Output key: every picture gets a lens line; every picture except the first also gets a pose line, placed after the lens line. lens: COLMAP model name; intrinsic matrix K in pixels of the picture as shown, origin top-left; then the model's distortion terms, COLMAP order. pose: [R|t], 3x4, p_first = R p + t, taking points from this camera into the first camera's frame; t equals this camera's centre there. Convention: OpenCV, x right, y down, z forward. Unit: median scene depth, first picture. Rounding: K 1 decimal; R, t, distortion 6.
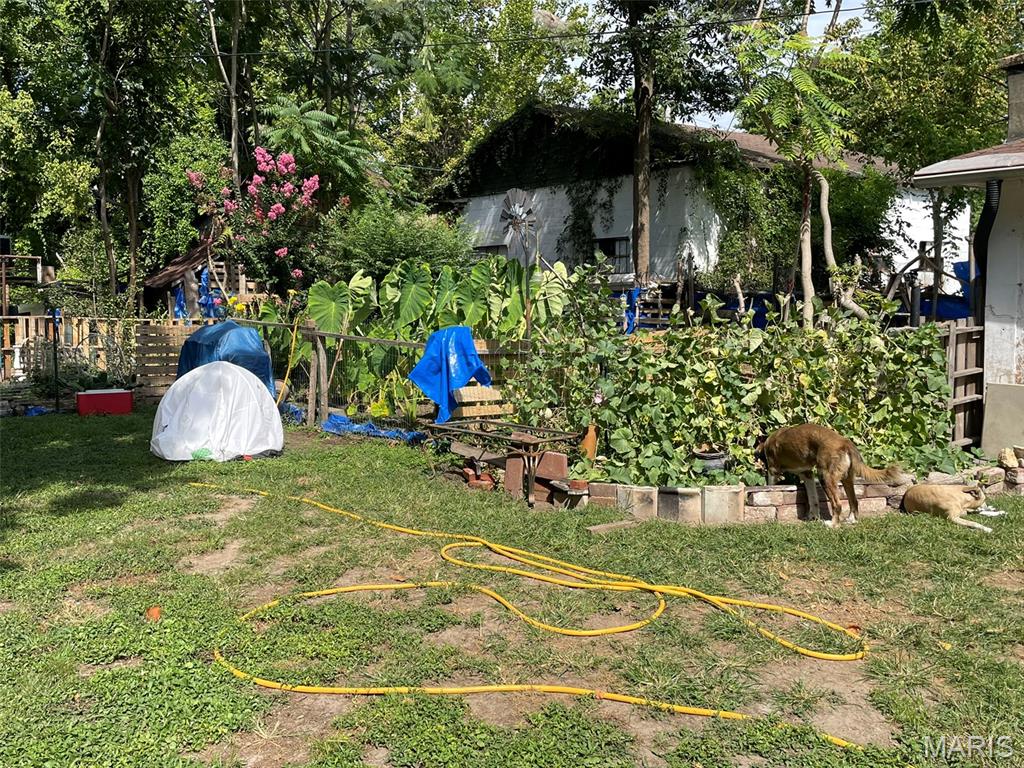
lens RADIAL K [[896.0, 0, 512.4], [0, 896.0, 381.3], [0, 0, 1]] dist [0.085348, -0.112887]
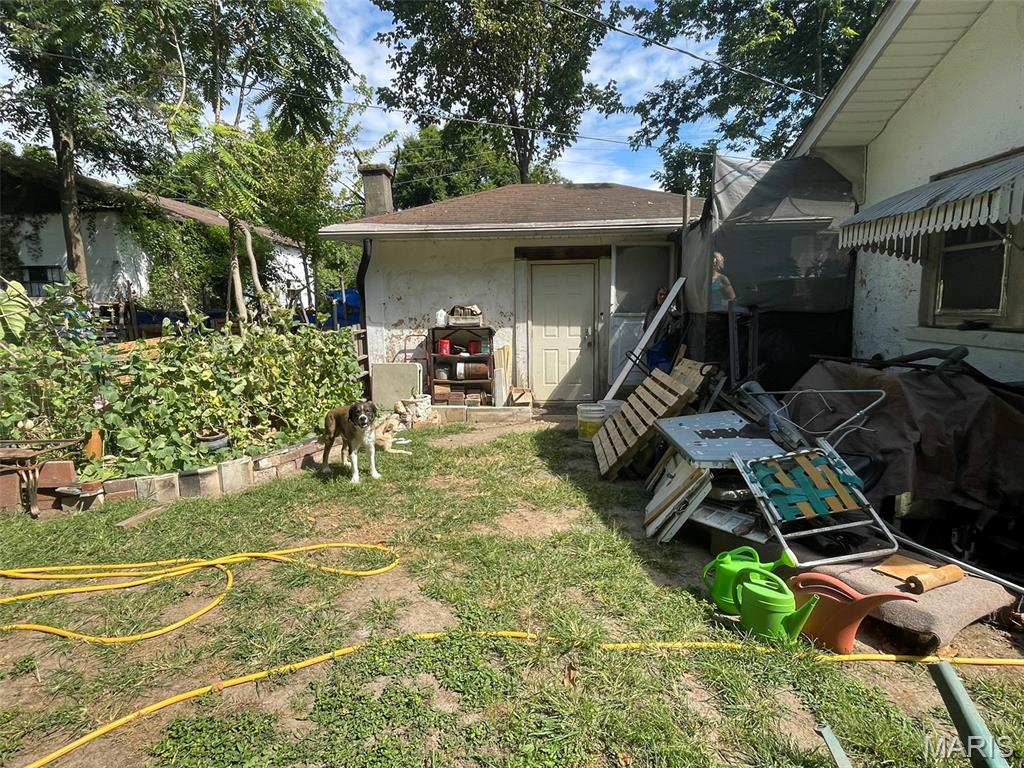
lens RADIAL K [[556.1, 0, 510.4], [0, 556.1, 383.9], [0, 0, 1]] dist [0.001355, 0.000961]
pose [[0.678919, -0.105285, 0.726625, -0.055948], [0.083371, 0.994319, 0.066175, -0.009443], [-0.729464, 0.015652, 0.683840, 0.162212]]
